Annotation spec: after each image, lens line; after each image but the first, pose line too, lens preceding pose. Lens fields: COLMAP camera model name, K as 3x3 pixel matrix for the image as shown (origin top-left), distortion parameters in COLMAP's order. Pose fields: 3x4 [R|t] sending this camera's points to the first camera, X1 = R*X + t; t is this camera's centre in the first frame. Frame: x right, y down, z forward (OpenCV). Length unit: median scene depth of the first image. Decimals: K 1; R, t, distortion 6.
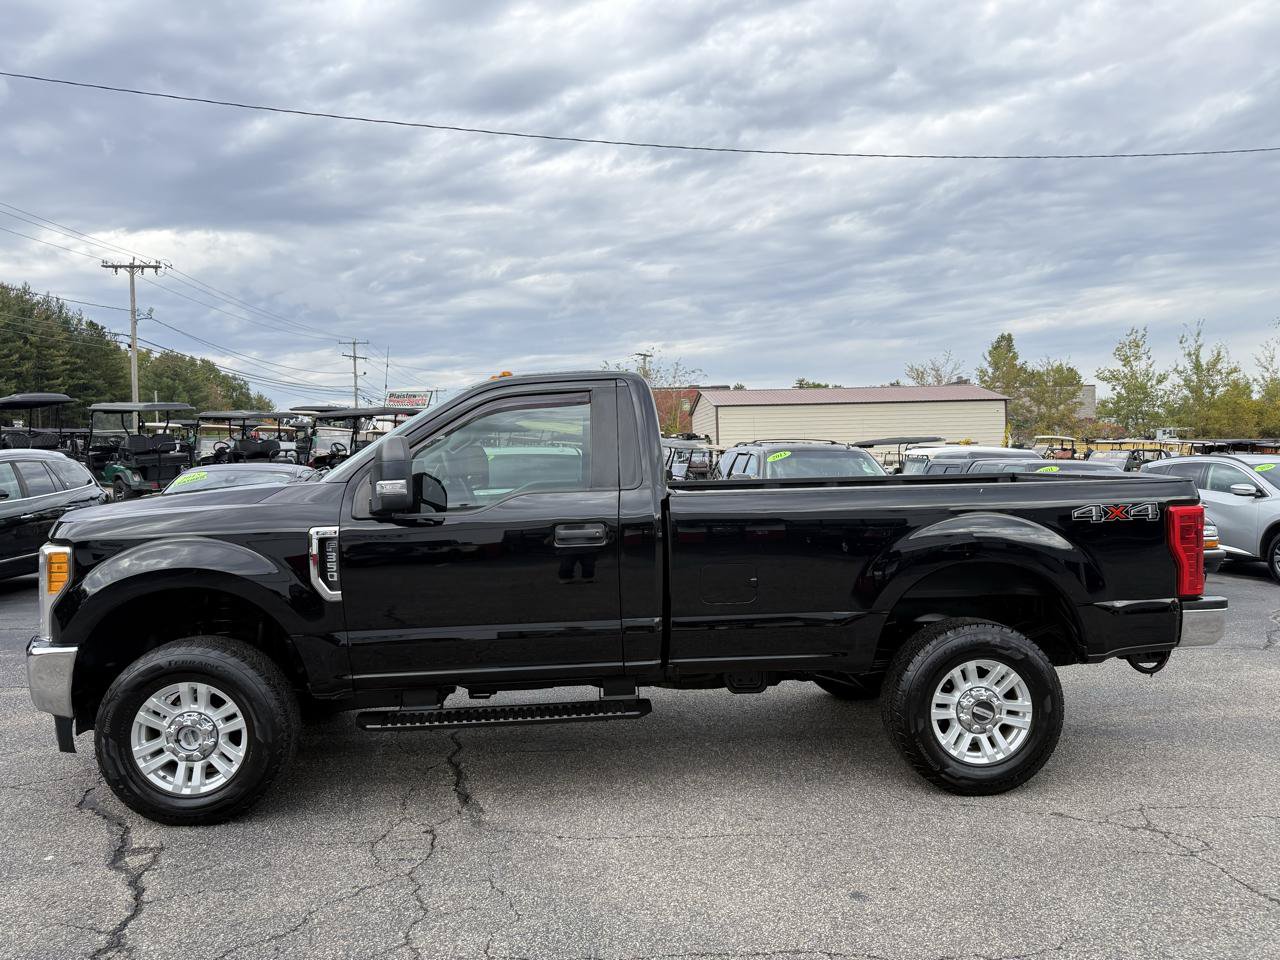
lens RADIAL K [[888.3, 0, 663.5], [0, 888.3, 457.3], [0, 0, 1]] dist [0.052114, -0.088589]
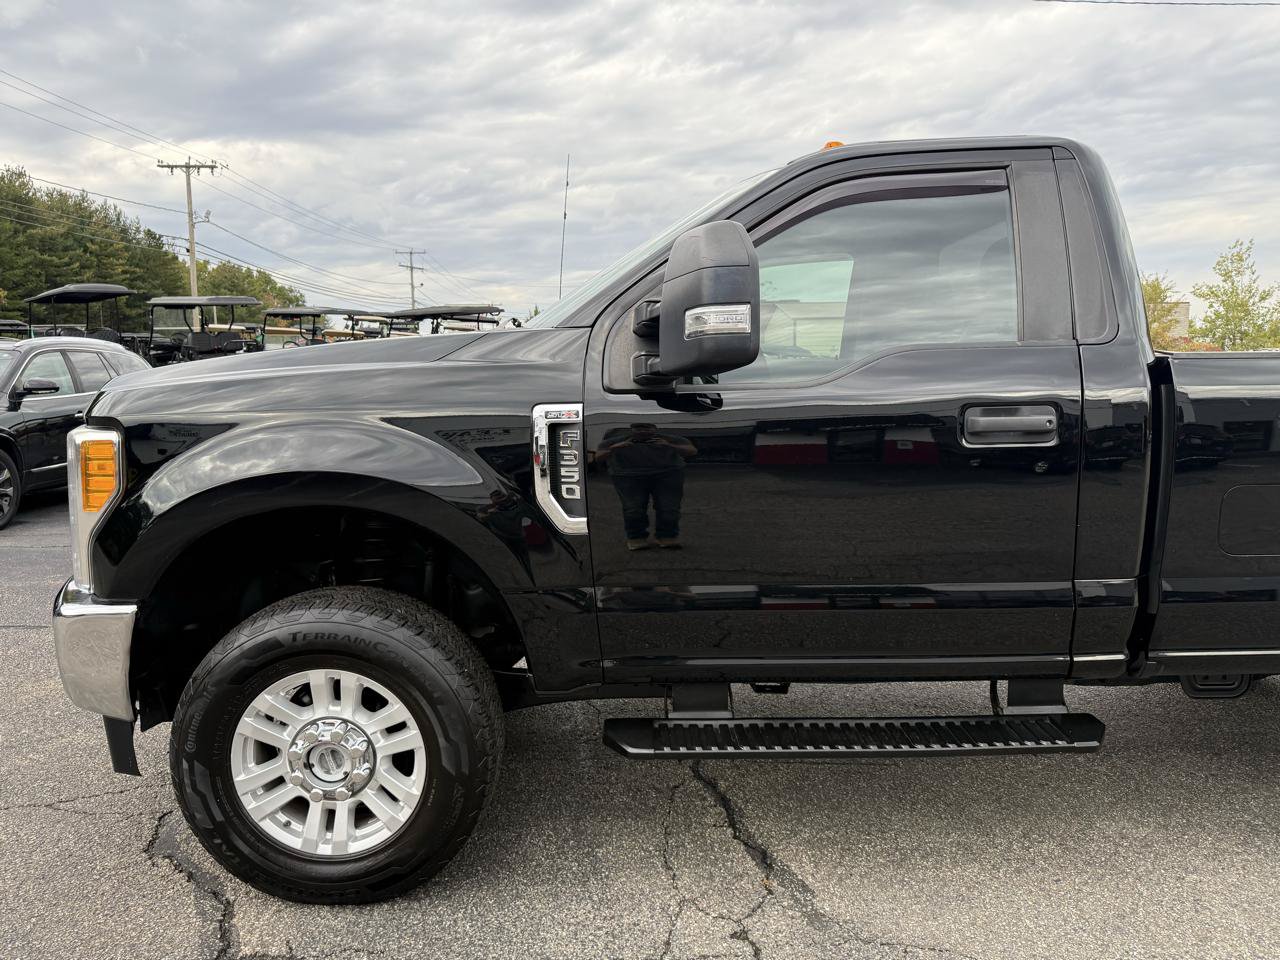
lens RADIAL K [[893.0, 0, 643.9], [0, 893.0, 465.0], [0, 0, 1]] dist [-0.007052, -0.005290]
pose [[0.997865, 0.017586, -0.062890, -0.278279], [-0.011451, 0.995256, 0.096617, 0.059889], [0.064291, -0.095691, 0.993333, 0.433428]]
